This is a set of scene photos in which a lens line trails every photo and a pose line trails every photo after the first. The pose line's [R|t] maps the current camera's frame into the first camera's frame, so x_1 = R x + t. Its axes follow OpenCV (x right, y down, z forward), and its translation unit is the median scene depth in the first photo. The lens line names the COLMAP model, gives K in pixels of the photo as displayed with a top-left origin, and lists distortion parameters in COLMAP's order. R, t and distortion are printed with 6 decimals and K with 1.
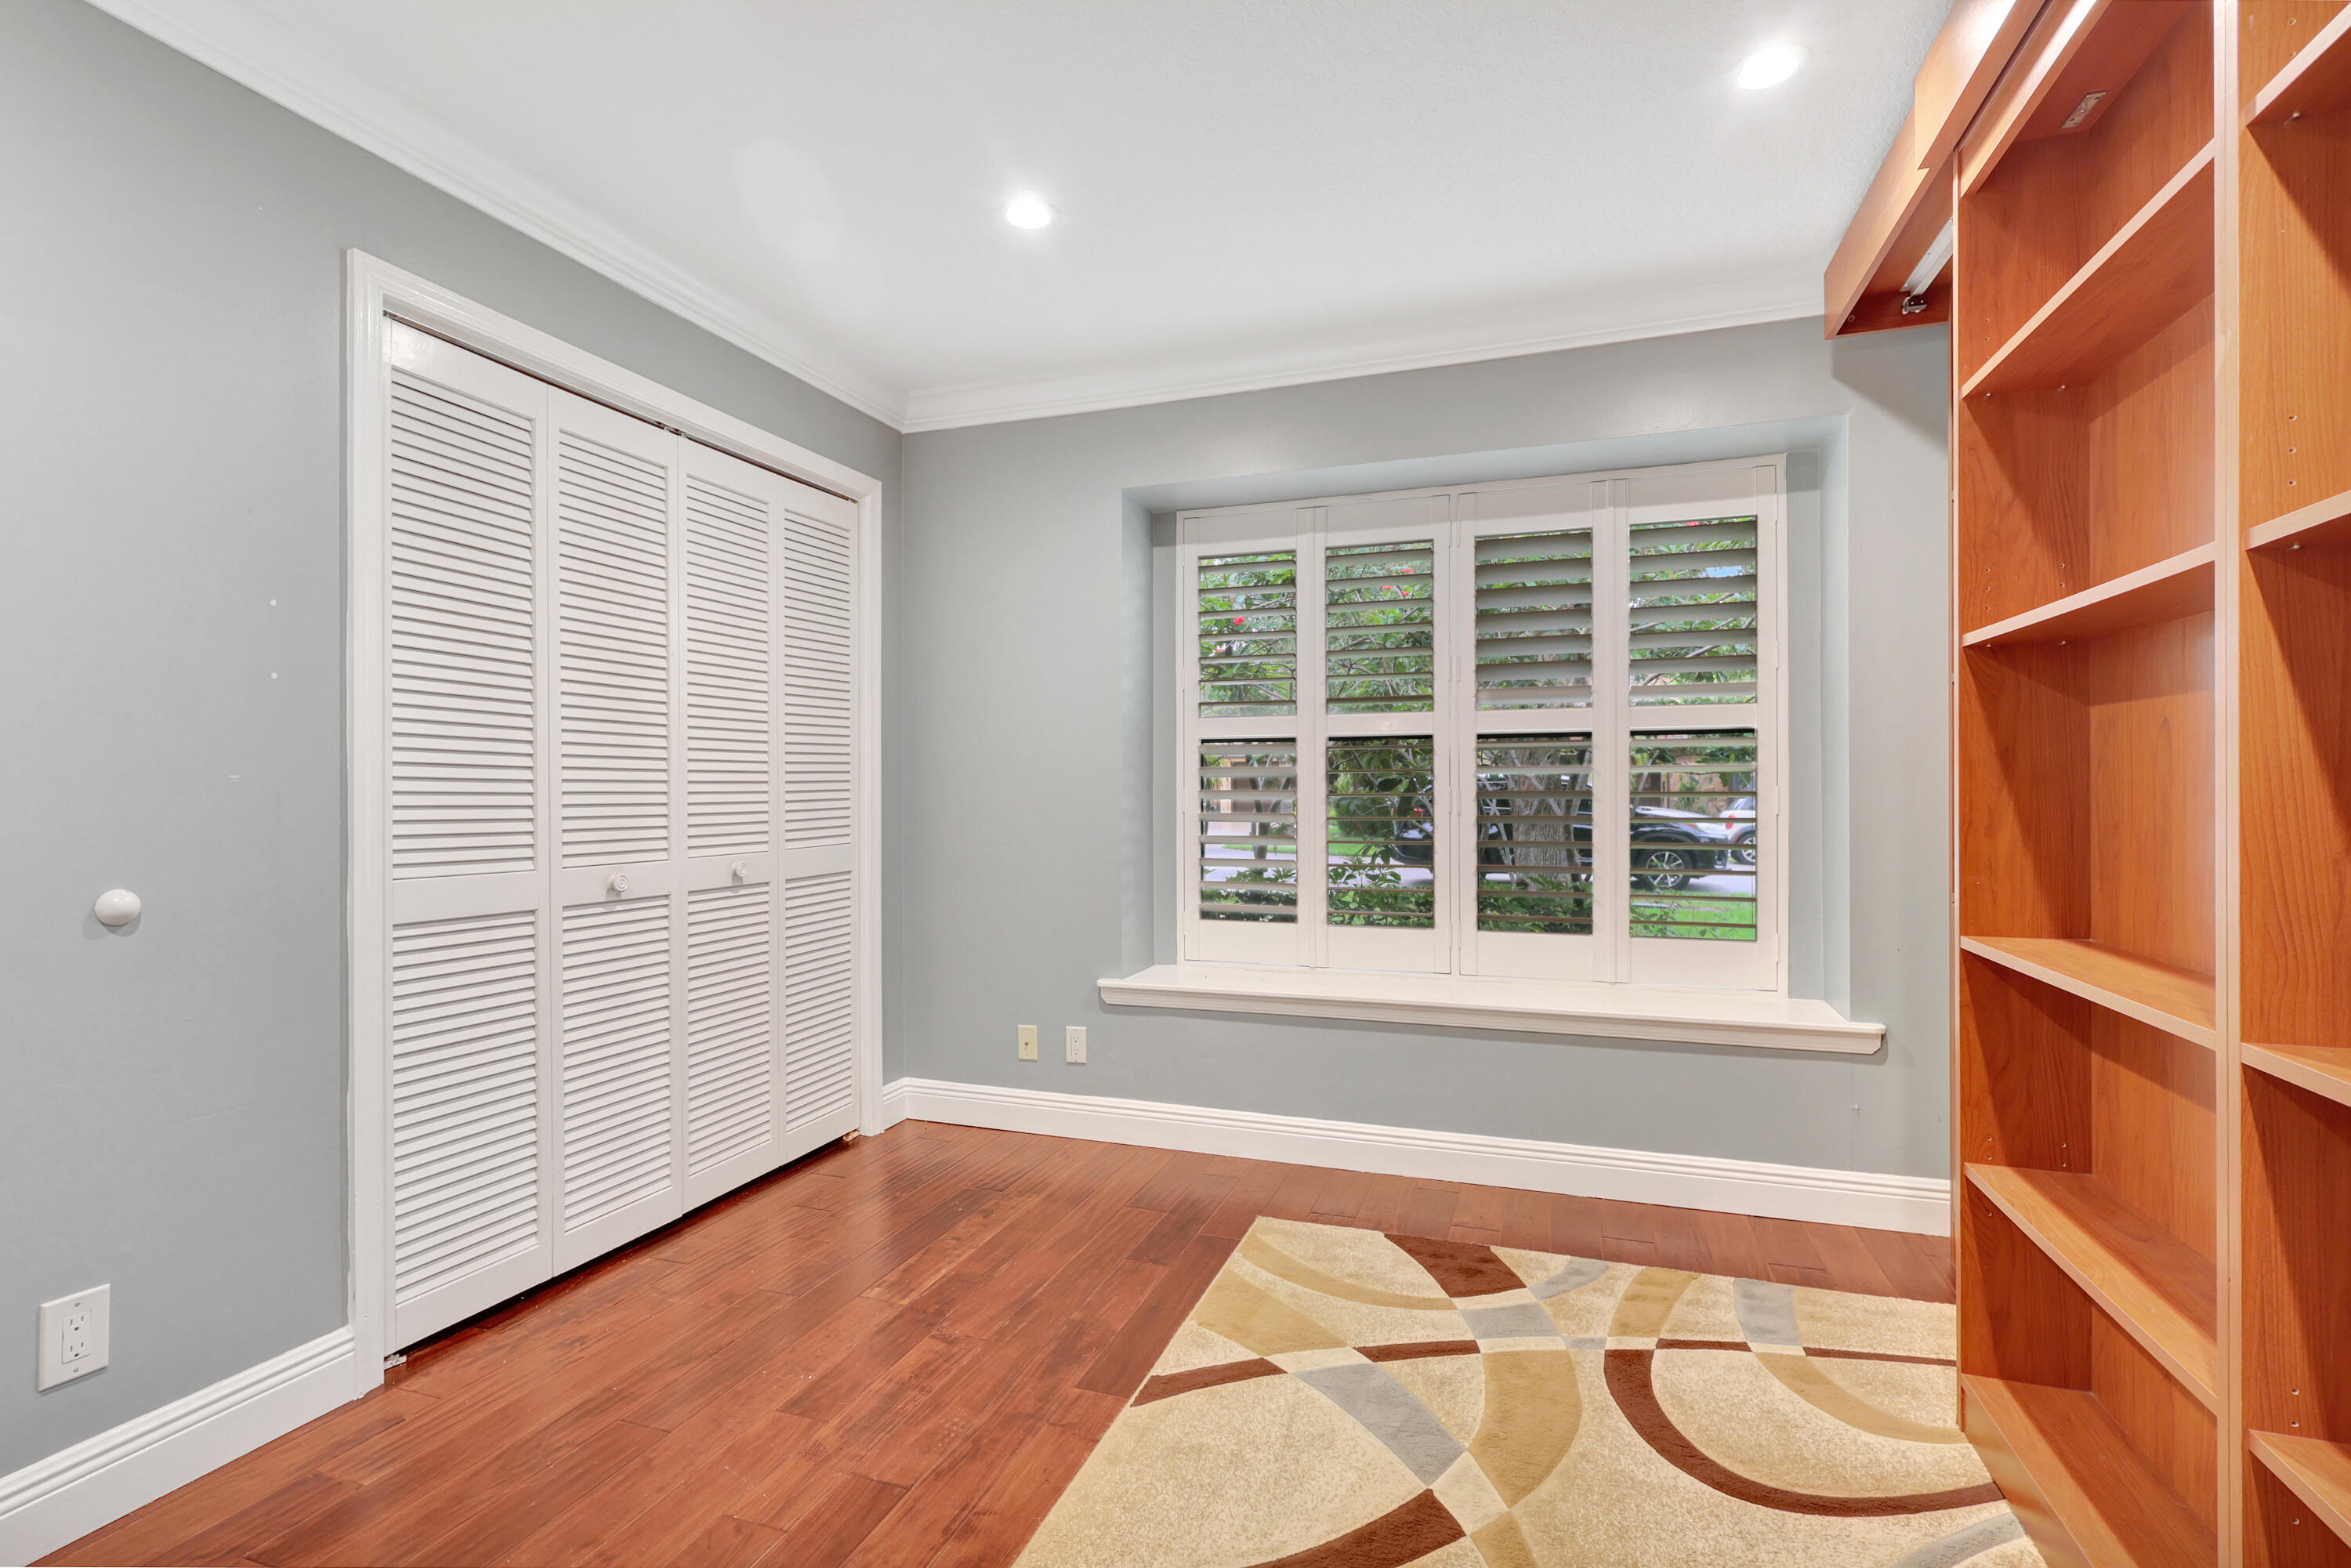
lens RADIAL K [[1086.5, 0, 1182.5], [0, 1086.5, 792.1], [0, 0, 1]] dist [-0.008148, 0.001452]
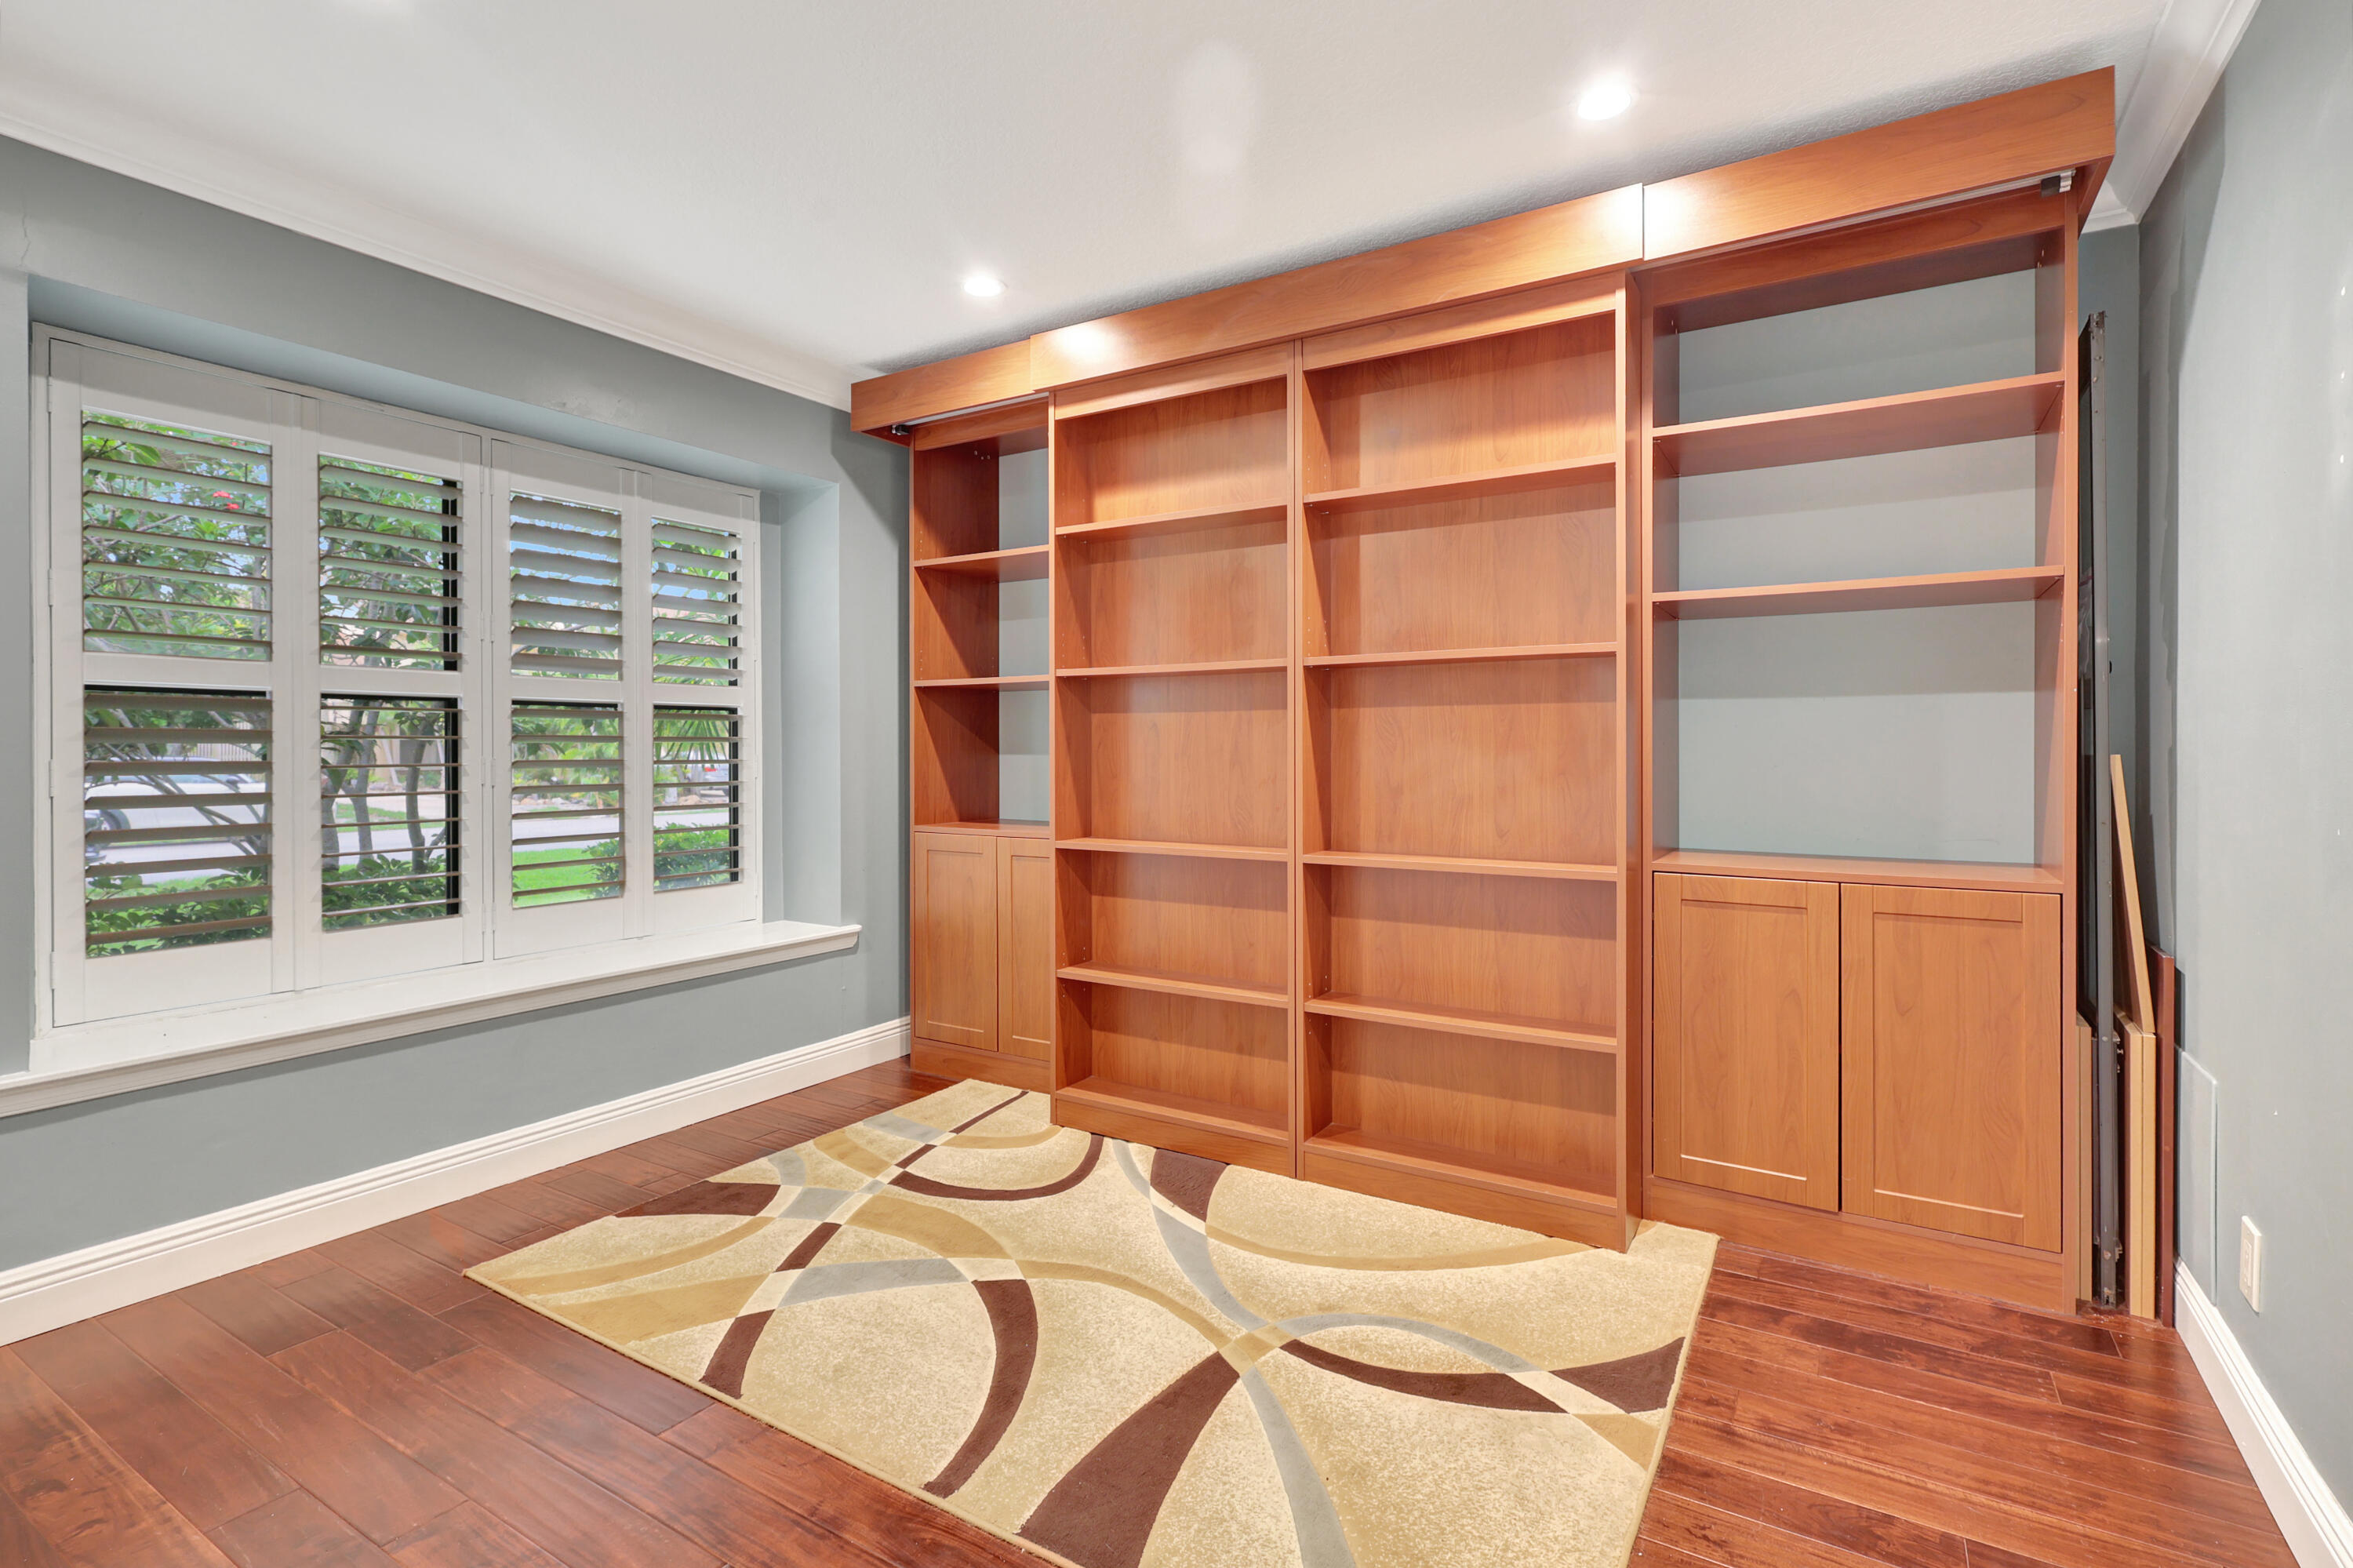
lens RADIAL K [[1087.5, 0, 1182.3], [0, 1087.5, 763.7], [0, 0, 1]] dist [-0.008148, 0.001452]
pose [[0.213122, -0.009147, 0.976983, -0.689936], [0.005456, 0.999952, 0.008171, -0.004287], [-0.977010, 0.003589, 0.213162, 0.308665]]
